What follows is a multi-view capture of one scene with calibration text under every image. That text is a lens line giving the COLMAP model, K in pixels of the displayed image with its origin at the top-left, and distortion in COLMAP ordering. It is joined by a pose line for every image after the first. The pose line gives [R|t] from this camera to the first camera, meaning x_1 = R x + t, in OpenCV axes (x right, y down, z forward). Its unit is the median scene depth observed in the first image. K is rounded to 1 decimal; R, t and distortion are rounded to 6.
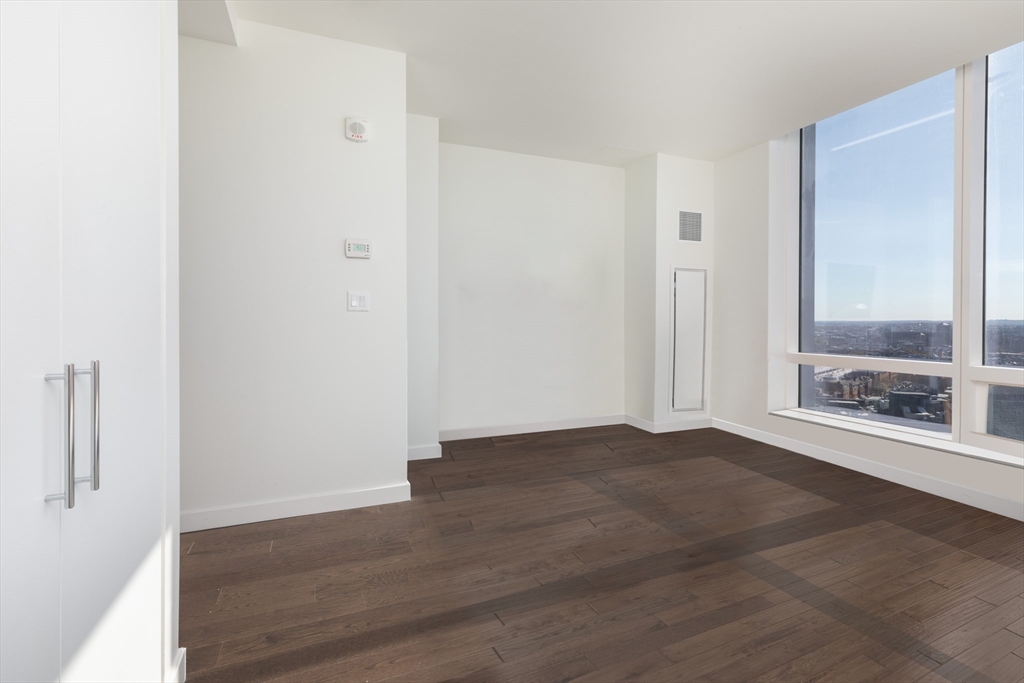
lens RADIAL K [[450.1, 0, 512.0], [0, 450.1, 341.5], [0, 0, 1]] dist [0.000822, -0.000109]
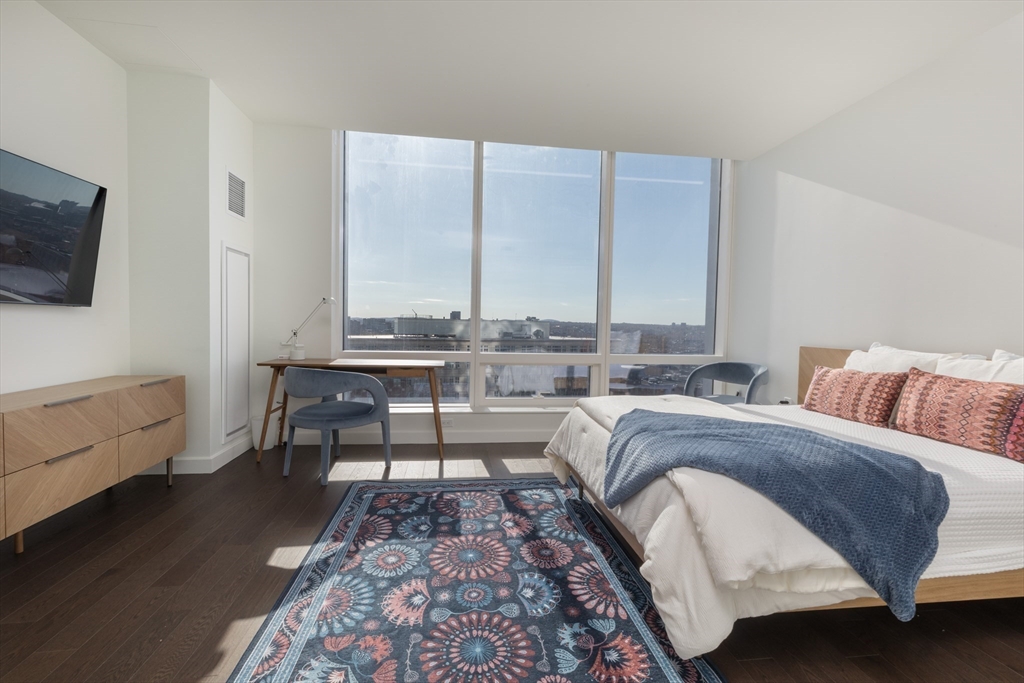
lens RADIAL K [[450.1, 0, 512.0], [0, 450.1, 341.5], [0, 0, 1]] dist [0.000822, -0.000109]
pose [[0.286740, -0.037333, 0.957281, -0.314360], [0.026404, 0.999169, 0.031057, -0.027102], [-0.957645, 0.016371, 0.287487, 0.487466]]
